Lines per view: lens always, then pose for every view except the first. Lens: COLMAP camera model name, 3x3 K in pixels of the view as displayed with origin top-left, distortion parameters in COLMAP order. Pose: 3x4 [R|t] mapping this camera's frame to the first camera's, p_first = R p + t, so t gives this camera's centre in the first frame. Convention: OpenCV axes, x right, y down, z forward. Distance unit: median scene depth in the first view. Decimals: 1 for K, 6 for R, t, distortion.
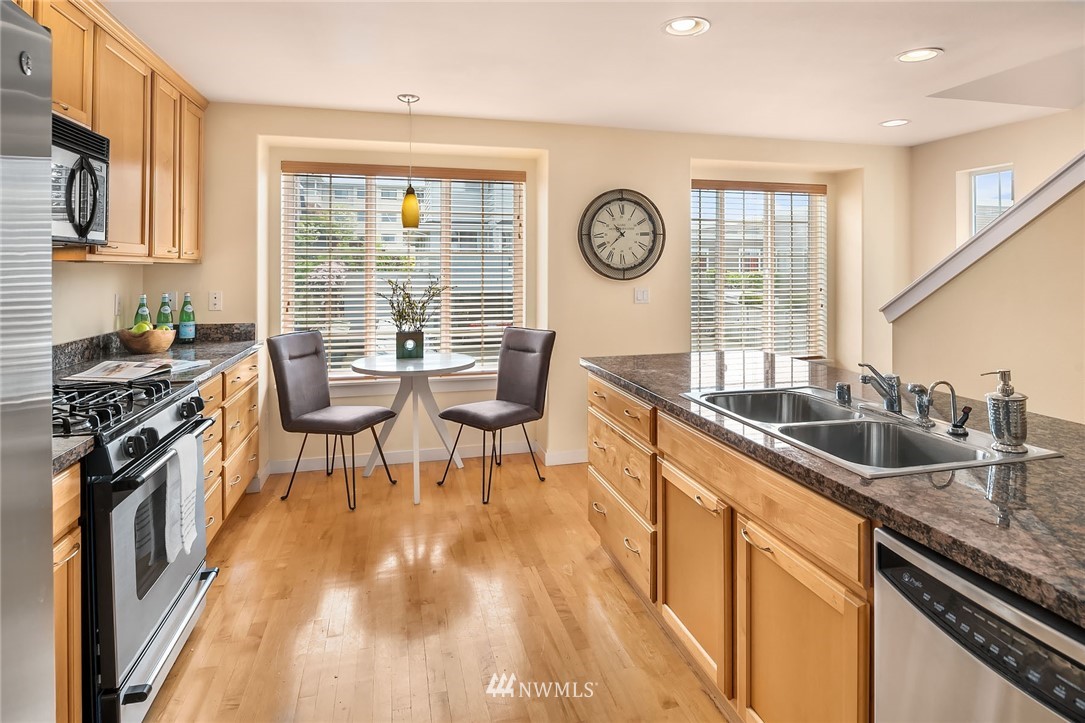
lens RADIAL K [[594.7, 0, 541.2], [0, 594.7, 269.9], [0, 0, 1]] dist [0.000498, 0.000185]
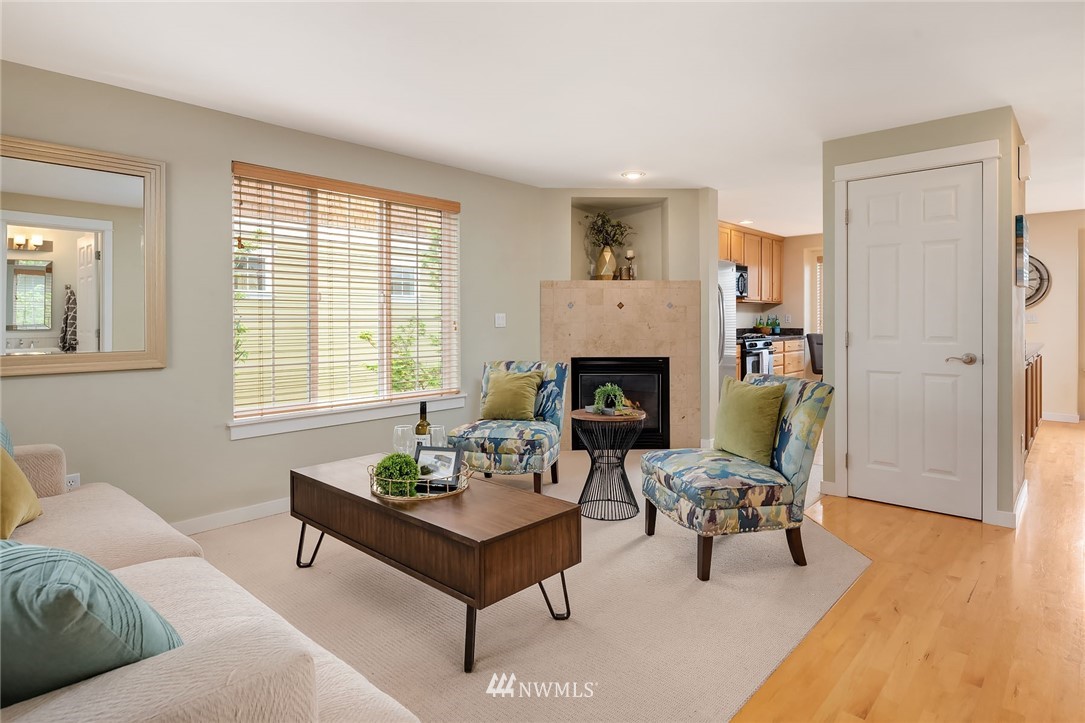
lens RADIAL K [[594.7, 0, 549.5], [0, 594.7, 317.4], [0, 0, 1]] dist [0.000498, 0.000185]
pose [[0.563199, 0.000835, -0.826321, 0.937624], [0.003245, 0.999990, 0.003222, 0.039527], [0.826315, -0.004496, 0.563190, -1.202508]]
